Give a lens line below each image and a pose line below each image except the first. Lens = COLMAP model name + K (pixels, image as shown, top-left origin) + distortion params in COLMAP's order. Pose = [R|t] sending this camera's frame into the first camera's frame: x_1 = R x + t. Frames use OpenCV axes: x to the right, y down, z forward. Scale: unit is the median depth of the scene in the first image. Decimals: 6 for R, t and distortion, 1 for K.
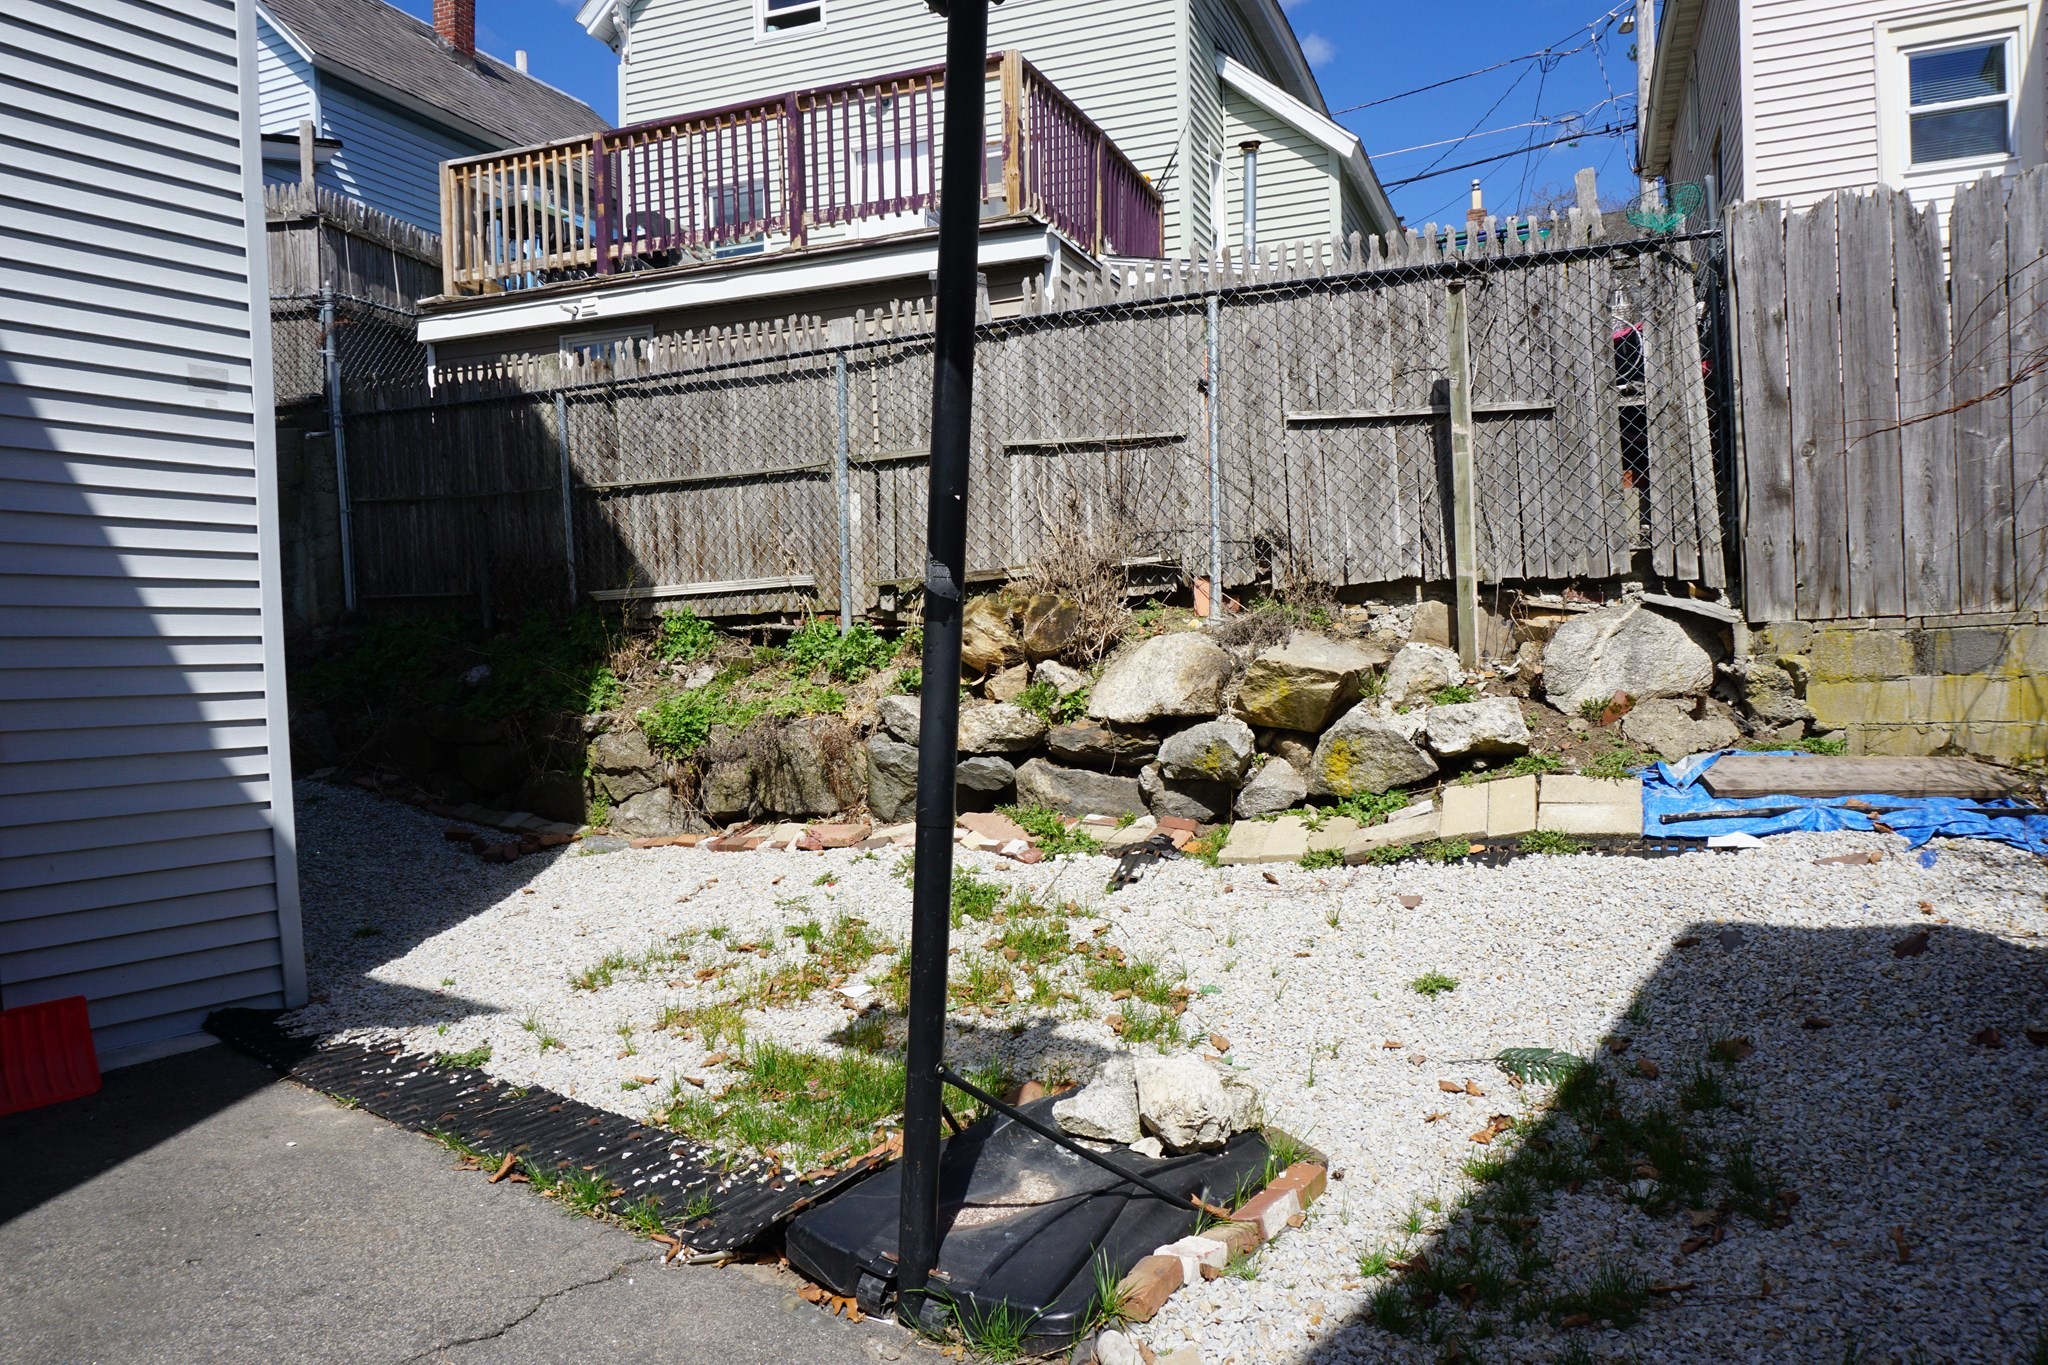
lens RADIAL K [[1449.8, 0, 1024.0], [0, 1449.8, 682.5], [0, 0, 1]] dist [-0.001849, -0.000527]
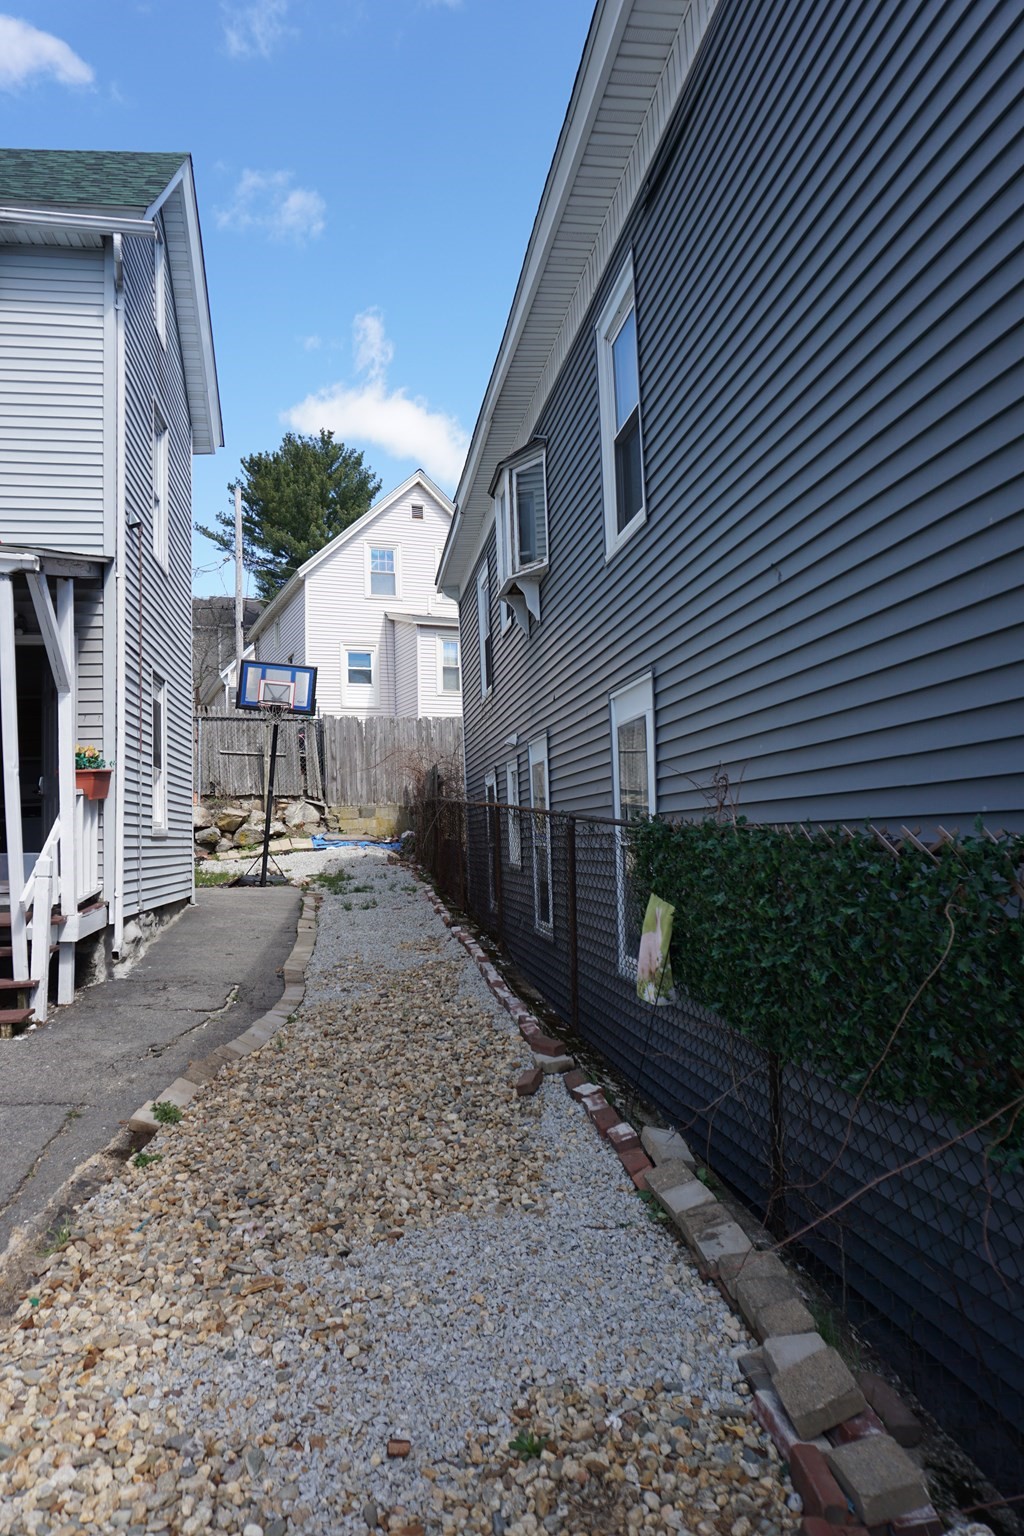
lens RADIAL K [[1050.8, 0, 512.0], [0, 1050.8, 768.0], [0, 0, 1]] dist [0.000077, -0.000016]
pose [[0.737640, 0.051256, 0.673245, -1.249422], [0.018591, 0.995195, -0.096136, 0.160170], [-0.674938, 0.083430, 0.733143, -1.747073]]
